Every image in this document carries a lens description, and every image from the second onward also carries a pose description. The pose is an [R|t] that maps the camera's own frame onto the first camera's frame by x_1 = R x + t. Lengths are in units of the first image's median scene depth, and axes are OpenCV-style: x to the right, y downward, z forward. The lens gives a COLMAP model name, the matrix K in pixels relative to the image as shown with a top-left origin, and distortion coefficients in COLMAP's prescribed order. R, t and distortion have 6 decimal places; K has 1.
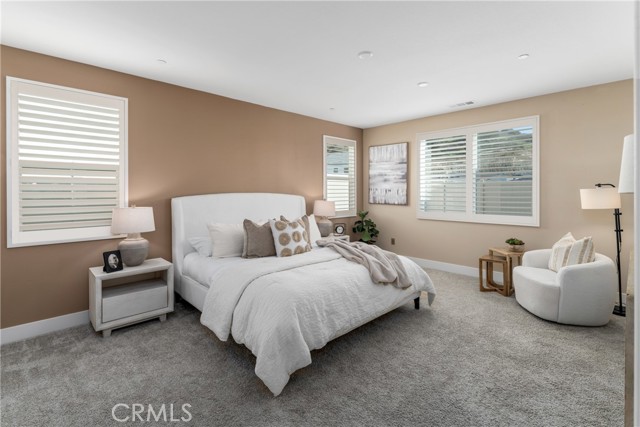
lens RADIAL K [[286.6, 0, 312.7], [0, 286.6, 191.5], [0, 0, 1]] dist [-0.006116, -0.001363]
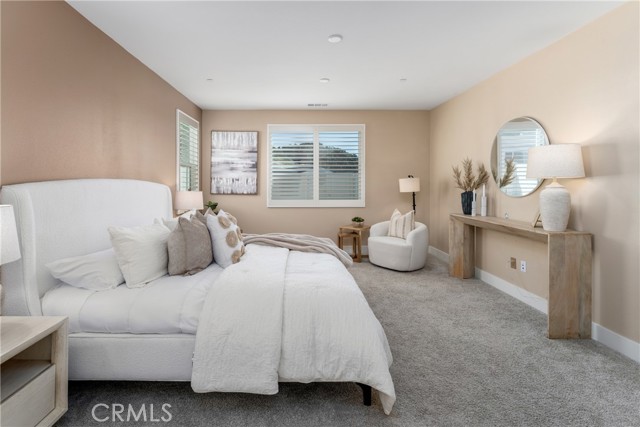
lens RADIAL K [[286.6, 0, 307.0], [0, 286.6, 185.7], [0, 0, 1]] dist [-0.006116, -0.001363]
pose [[0.700174, -0.001847, 0.713969, -0.261162], [-0.002902, 0.999981, 0.005433, 0.011079], [-0.713966, -0.005876, 0.700156, 0.173597]]
